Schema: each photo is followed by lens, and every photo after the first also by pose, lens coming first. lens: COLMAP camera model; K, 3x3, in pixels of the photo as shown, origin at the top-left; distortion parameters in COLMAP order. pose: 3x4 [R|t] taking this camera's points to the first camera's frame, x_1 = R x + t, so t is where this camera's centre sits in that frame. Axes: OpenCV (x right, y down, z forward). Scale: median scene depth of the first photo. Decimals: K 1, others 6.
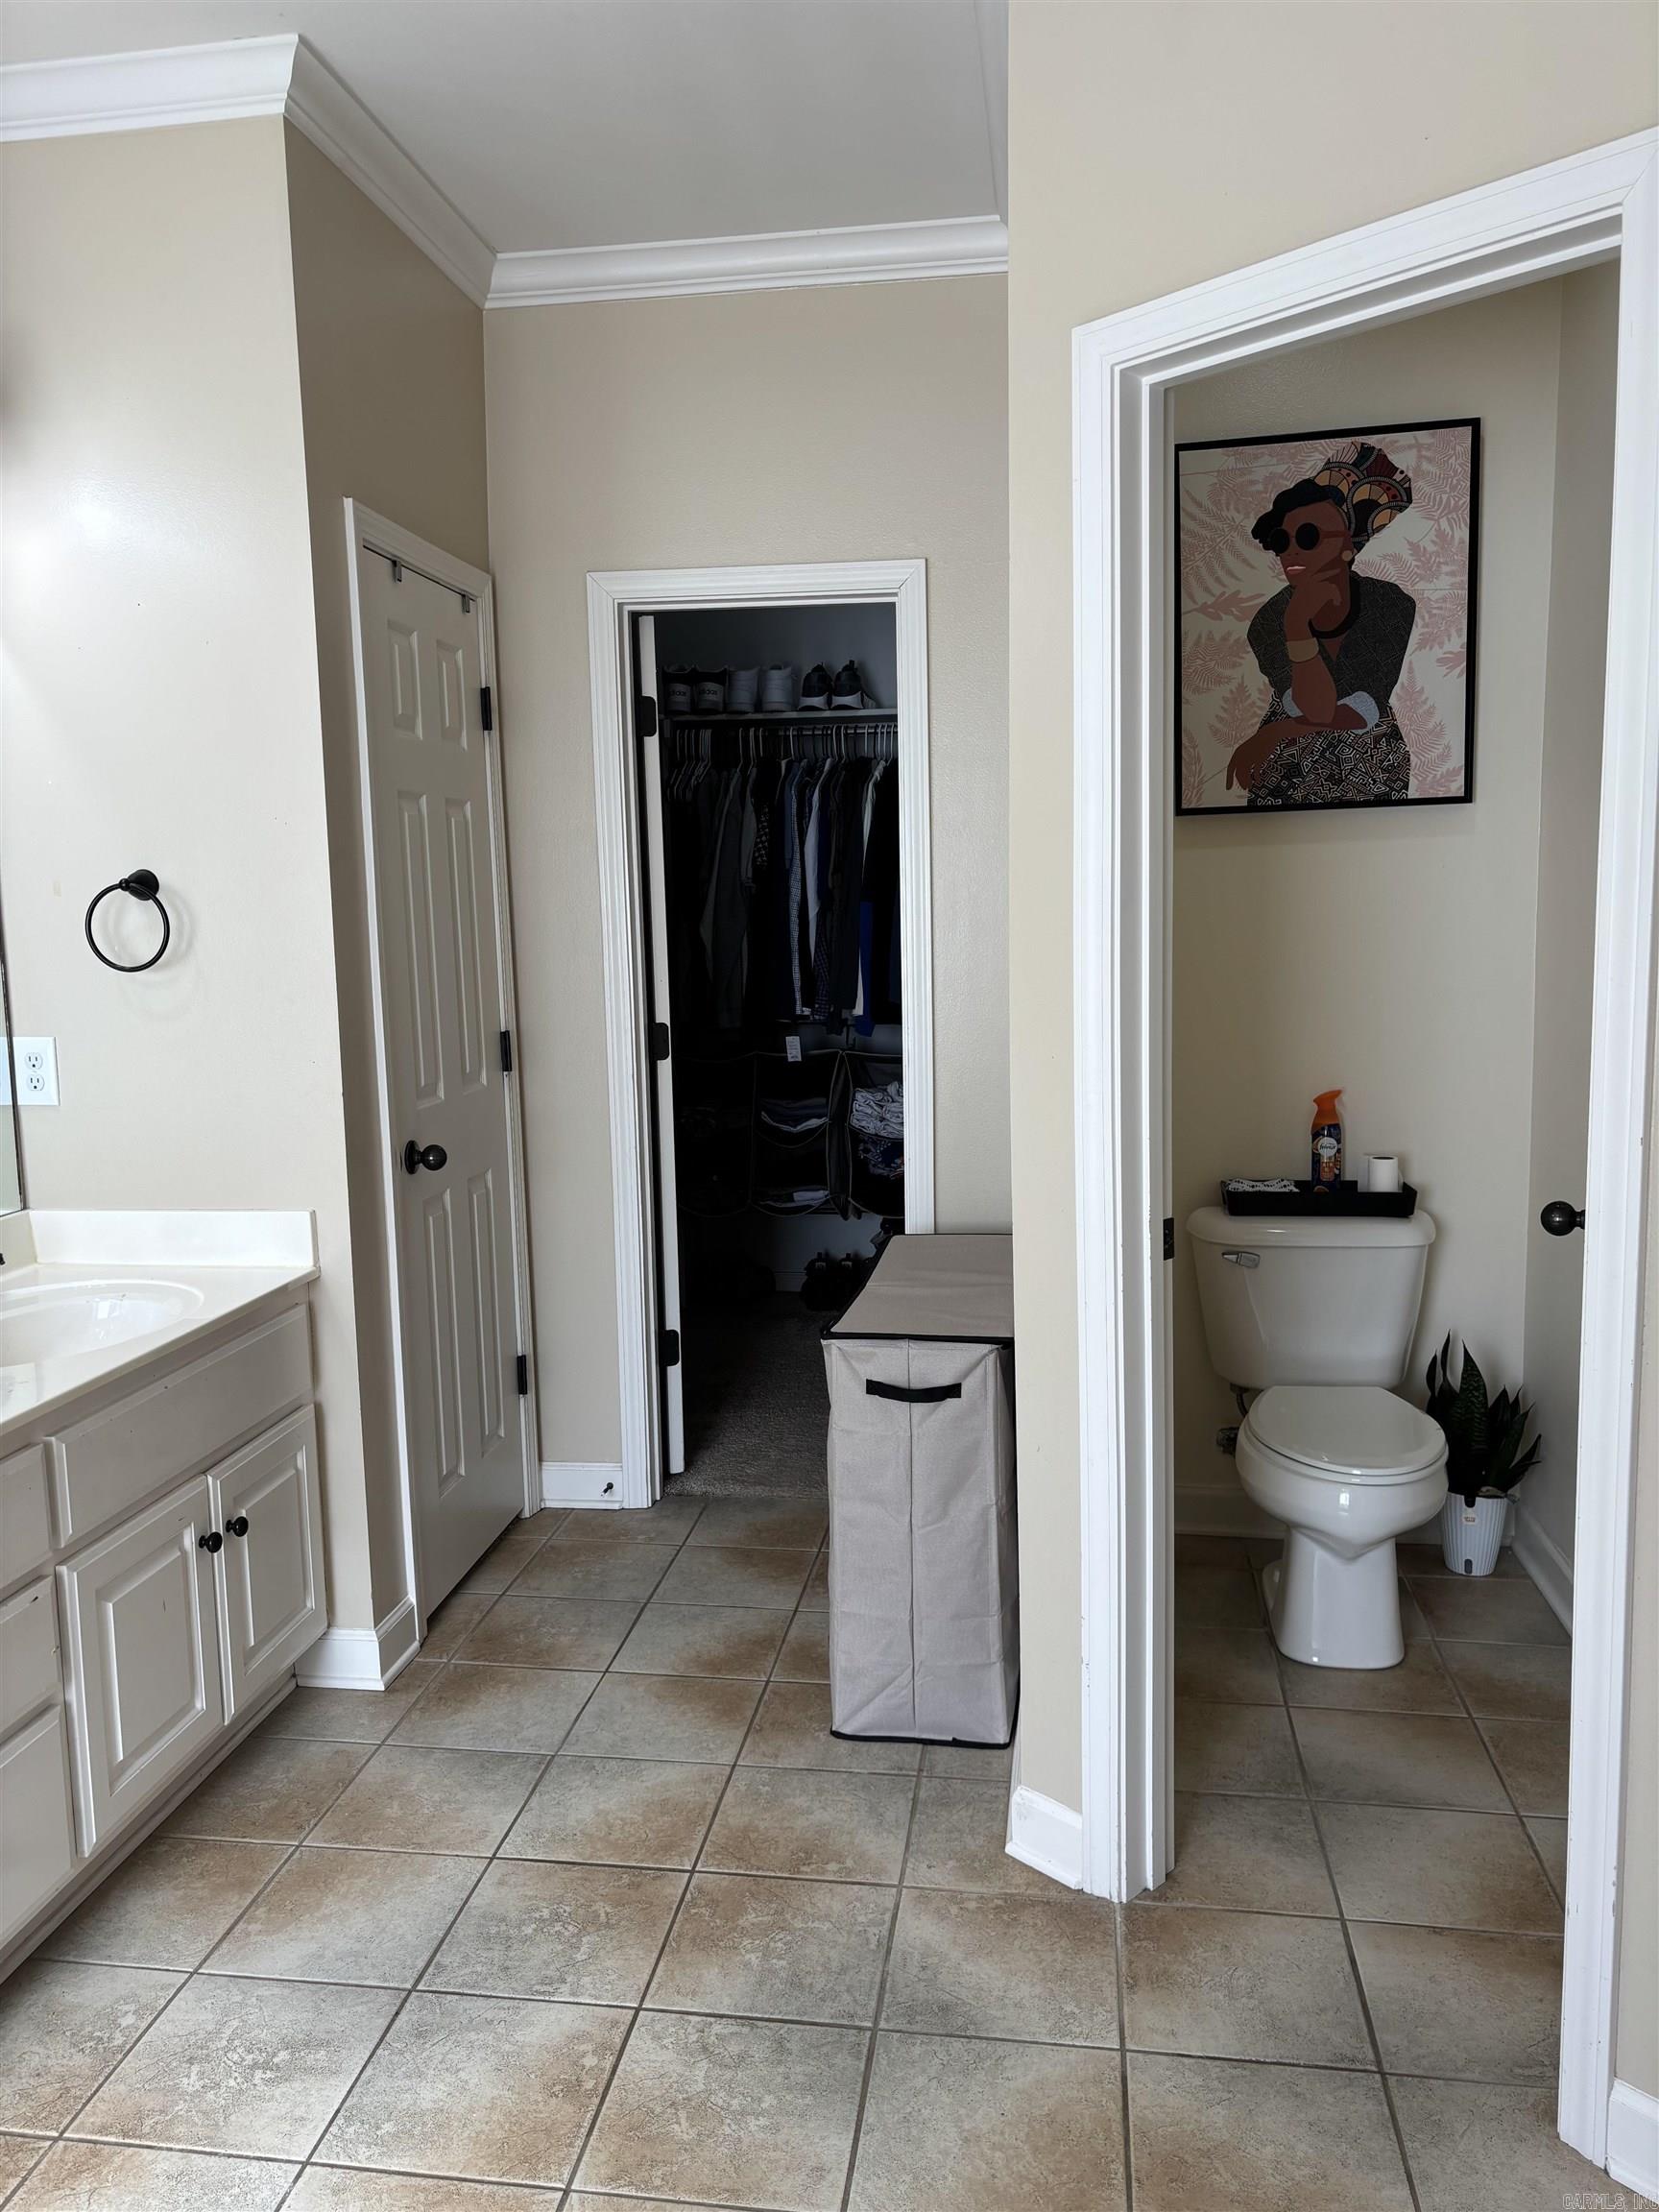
lens RADIAL K [[1675.4, 0, 829.5], [0, 1675.4, 1106.0], [0, 0, 1]] dist [0.056977, -0.056465]
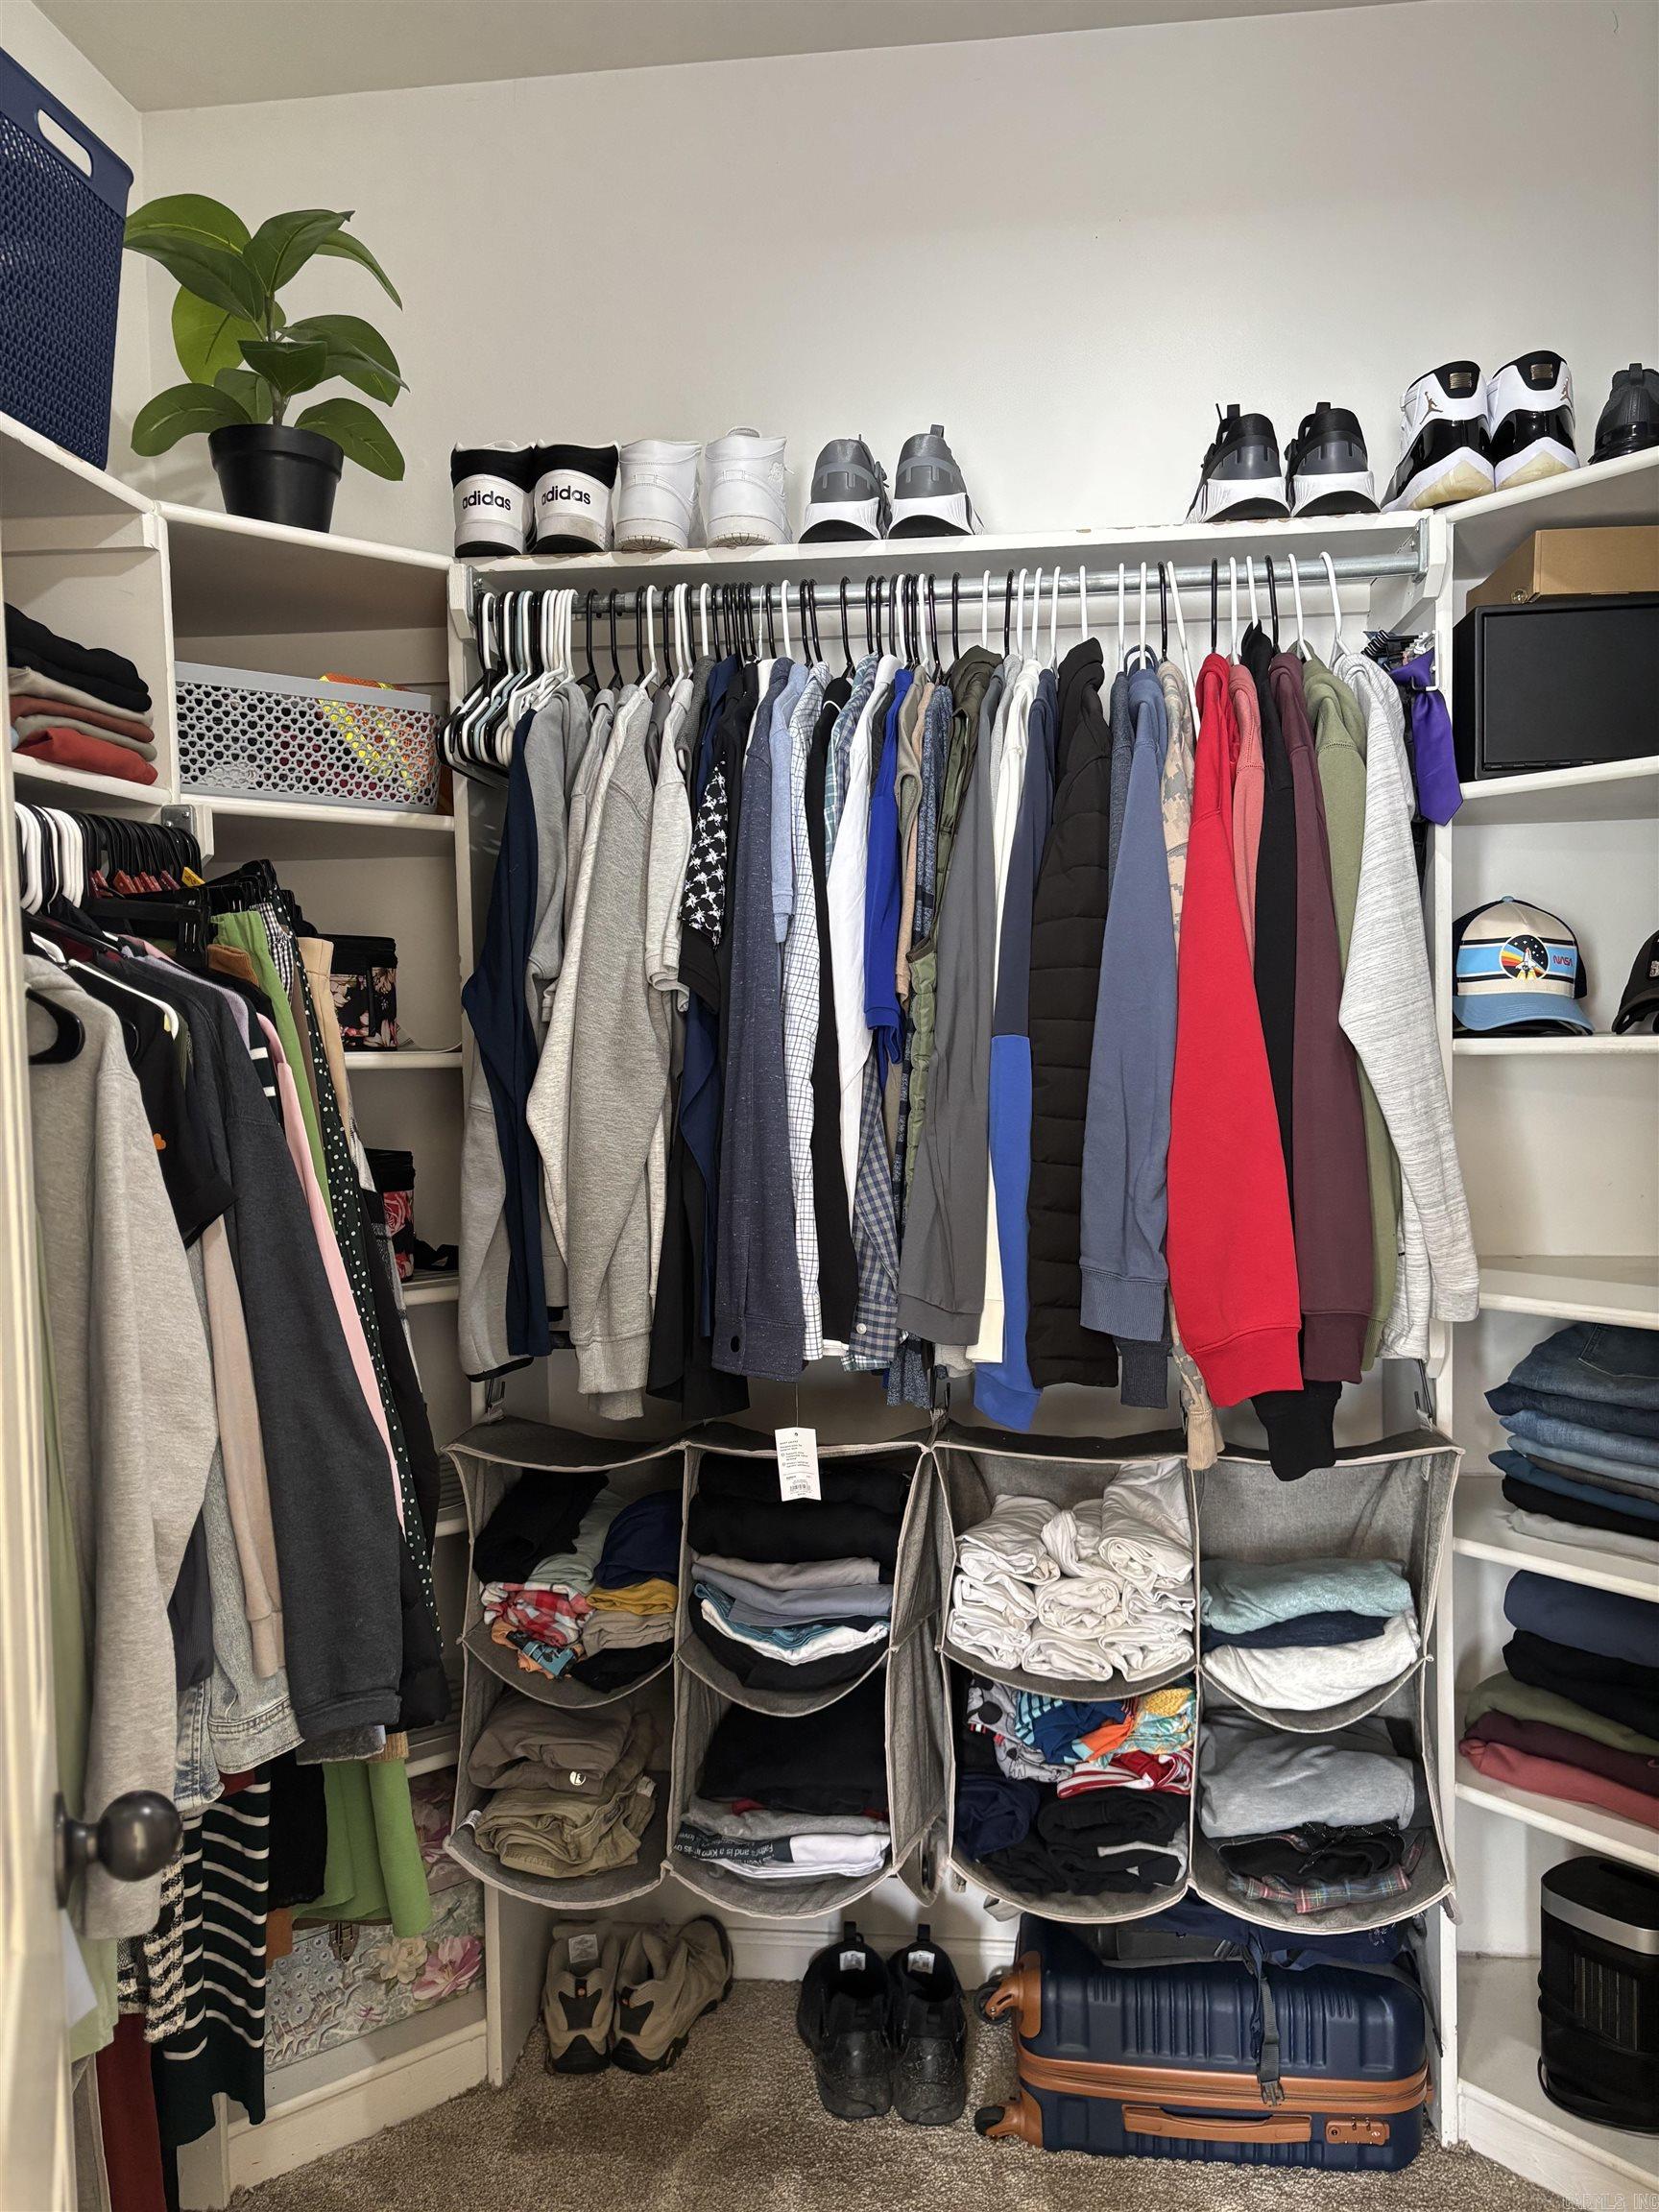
lens RADIAL K [[1675.4, 0, 829.5], [0, 1675.4, 1106.0], [0, 0, 1]] dist [0.056977, -0.056465]
pose [[0.999452, -0.001753, 0.033044, -0.025228], [0.004356, 0.996876, -0.078860, -0.076609], [-0.032803, 0.078961, 0.996338, 0.628693]]
